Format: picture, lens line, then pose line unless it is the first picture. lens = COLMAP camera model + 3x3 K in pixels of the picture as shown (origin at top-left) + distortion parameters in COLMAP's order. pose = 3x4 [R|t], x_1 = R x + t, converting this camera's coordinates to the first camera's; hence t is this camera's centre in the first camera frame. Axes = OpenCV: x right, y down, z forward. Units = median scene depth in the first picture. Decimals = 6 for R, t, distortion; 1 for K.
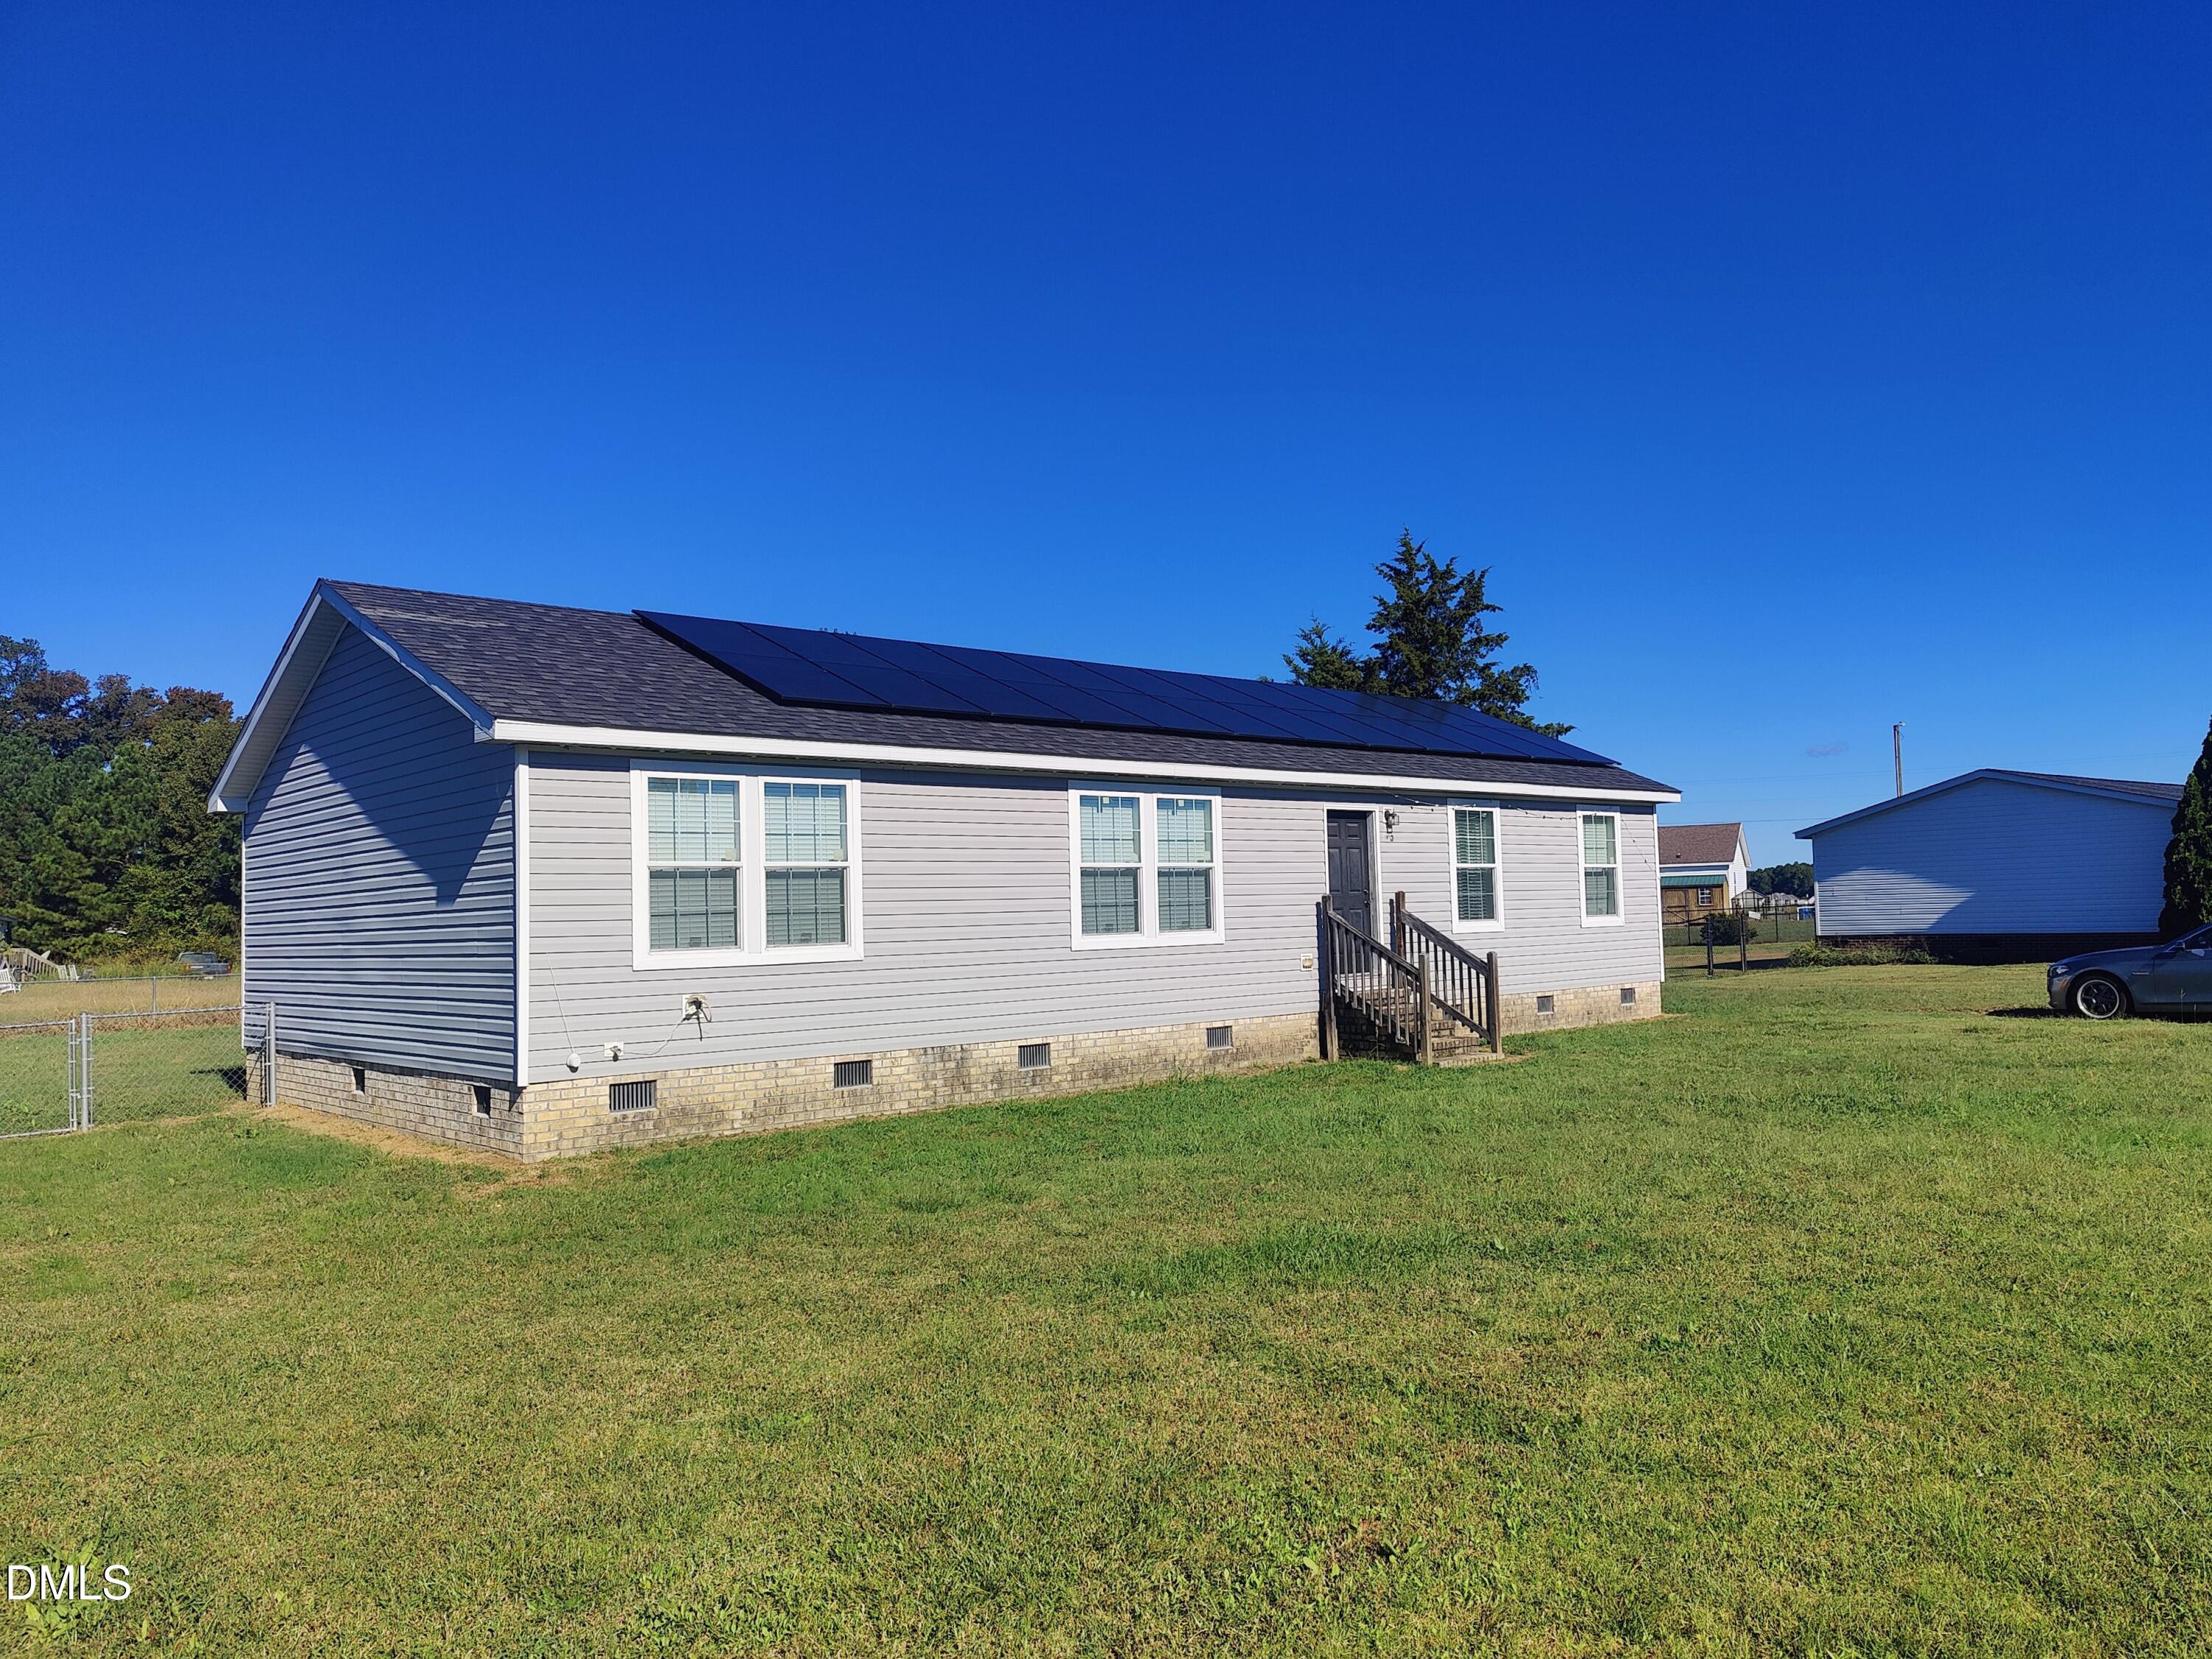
lens RADIAL K [[1811.4, 0, 1106.0], [0, 1811.4, 829.5], [0, 0, 1]] dist [-0.007060, 0.000052]
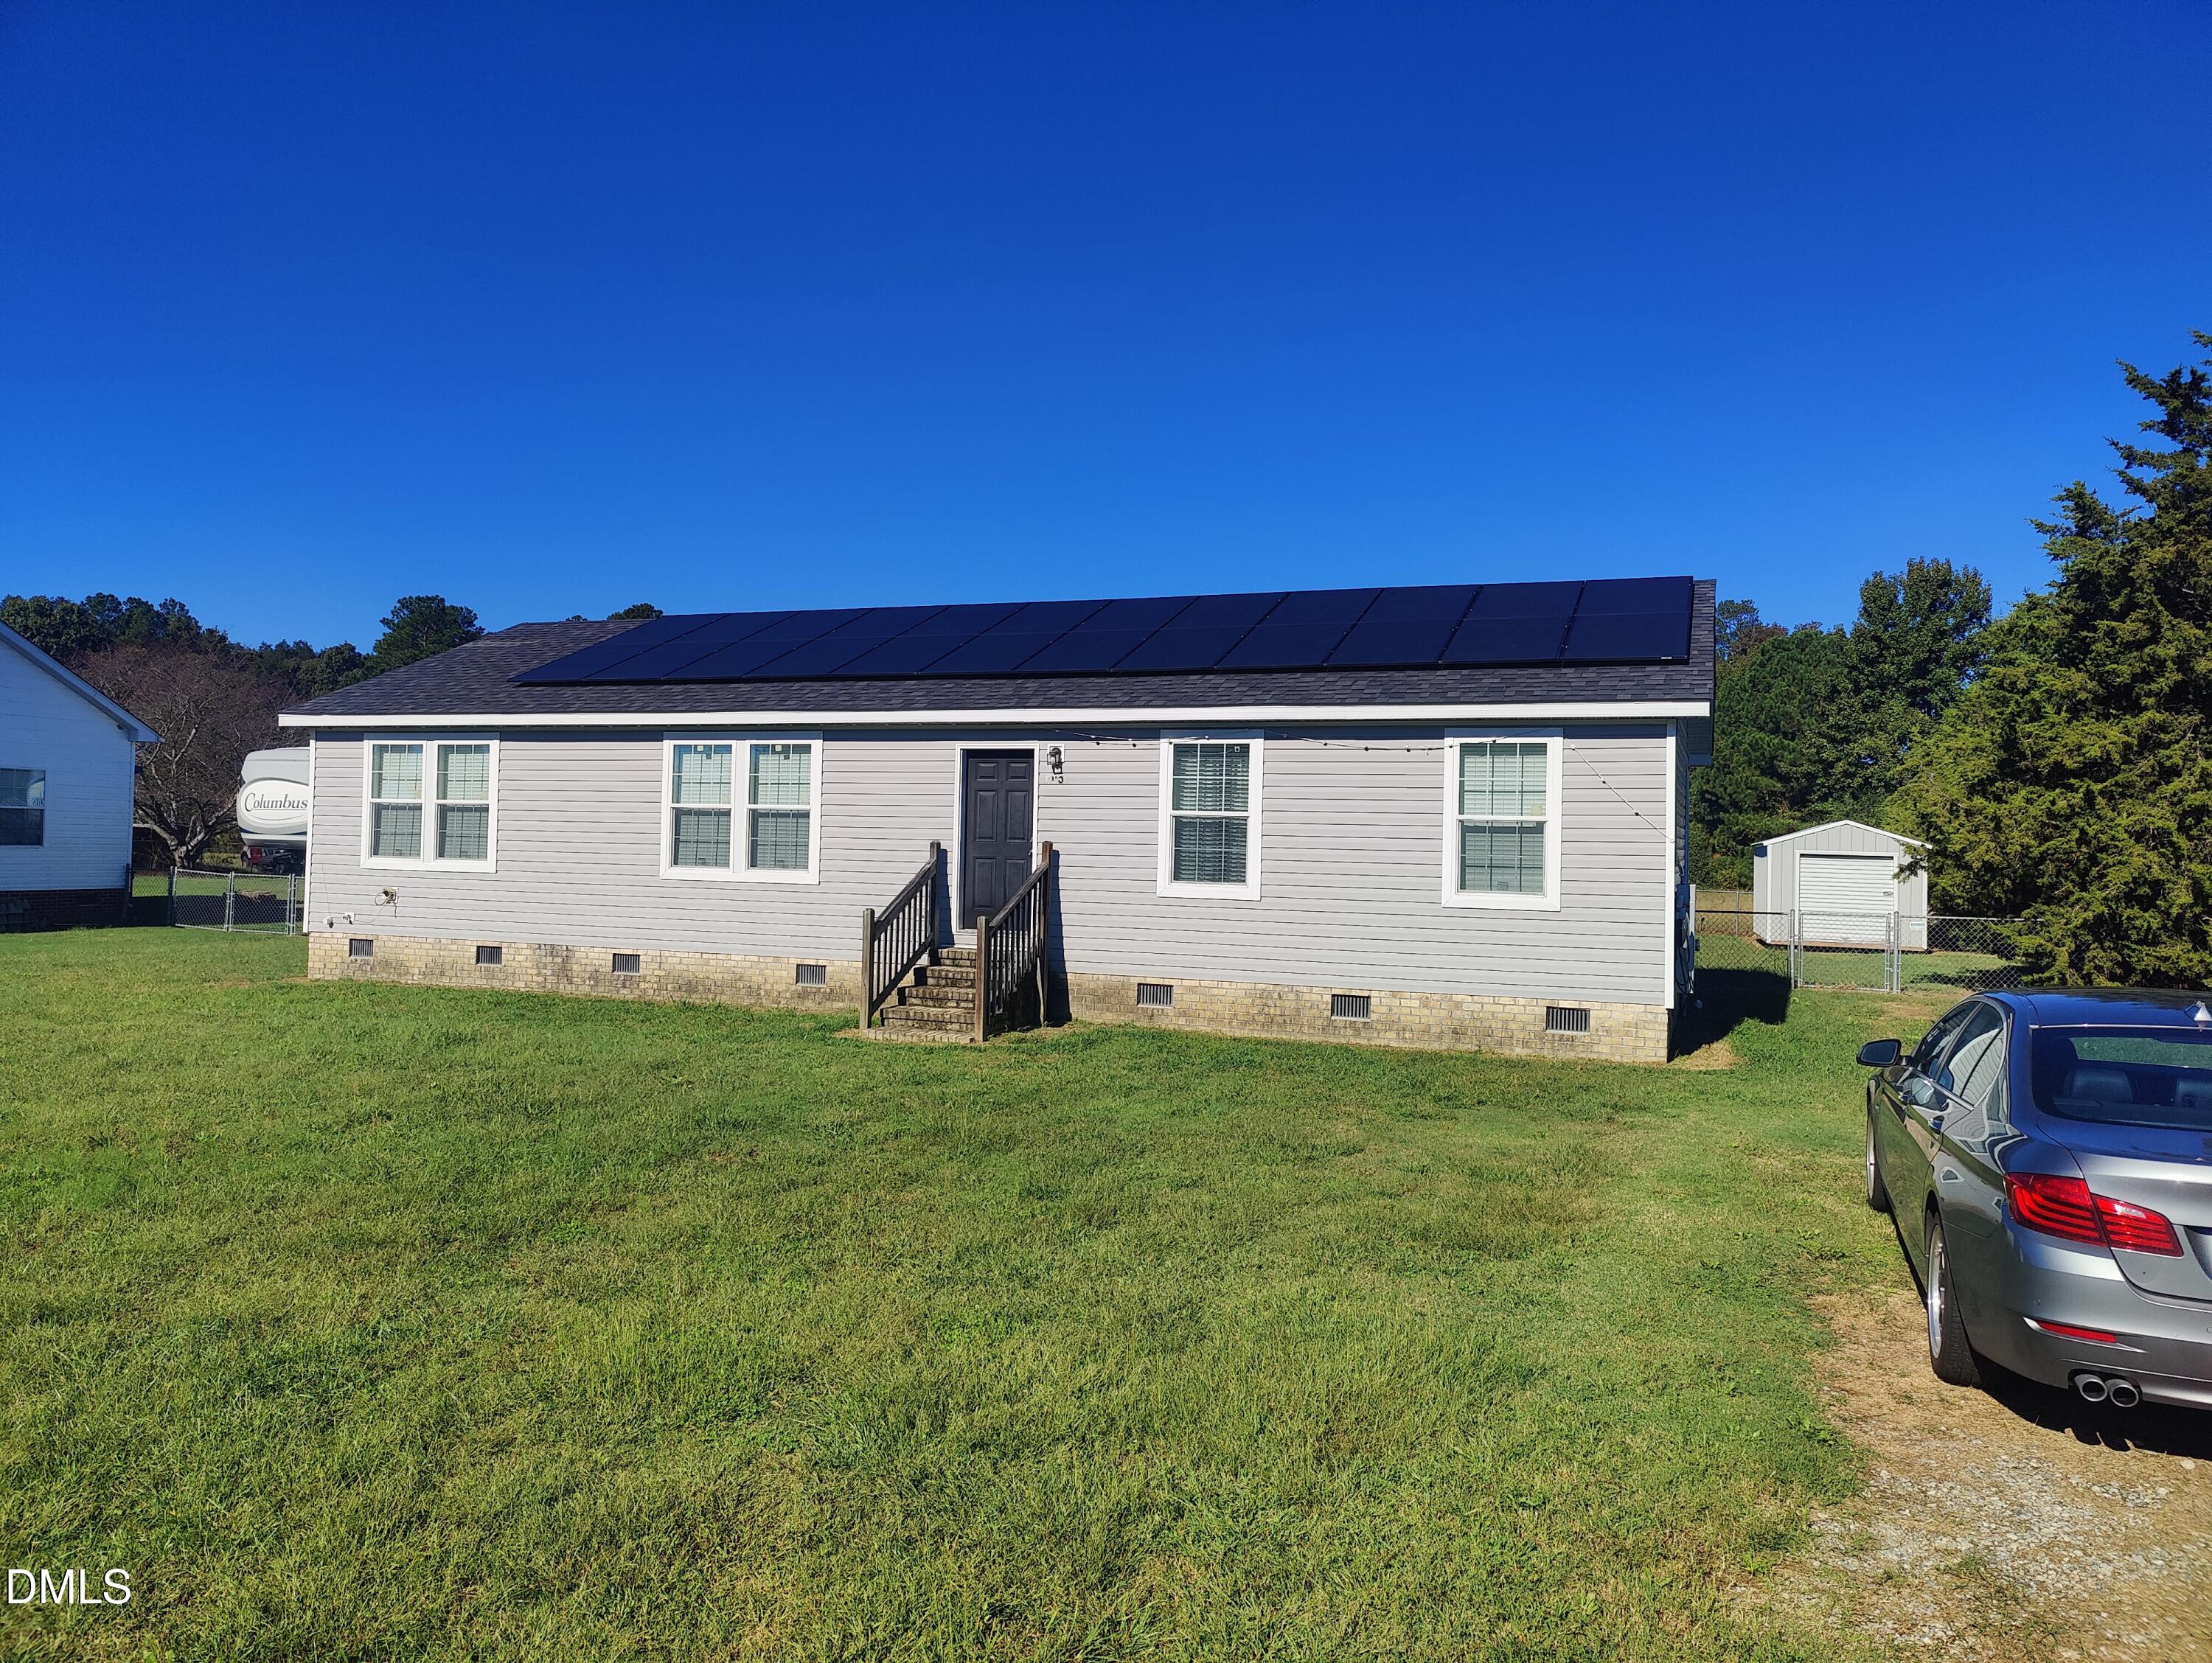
lens RADIAL K [[1325.0, 0, 1106.0], [0, 1325.0, 831.5], [0, 0, 1]] dist [0.003258, 0.000857]
pose [[0.449706, 0.018564, -0.892984, 0.836741], [0.002841, 0.999749, 0.022214, 0.017684], [0.893172, -0.012527, 0.449541, 0.839916]]
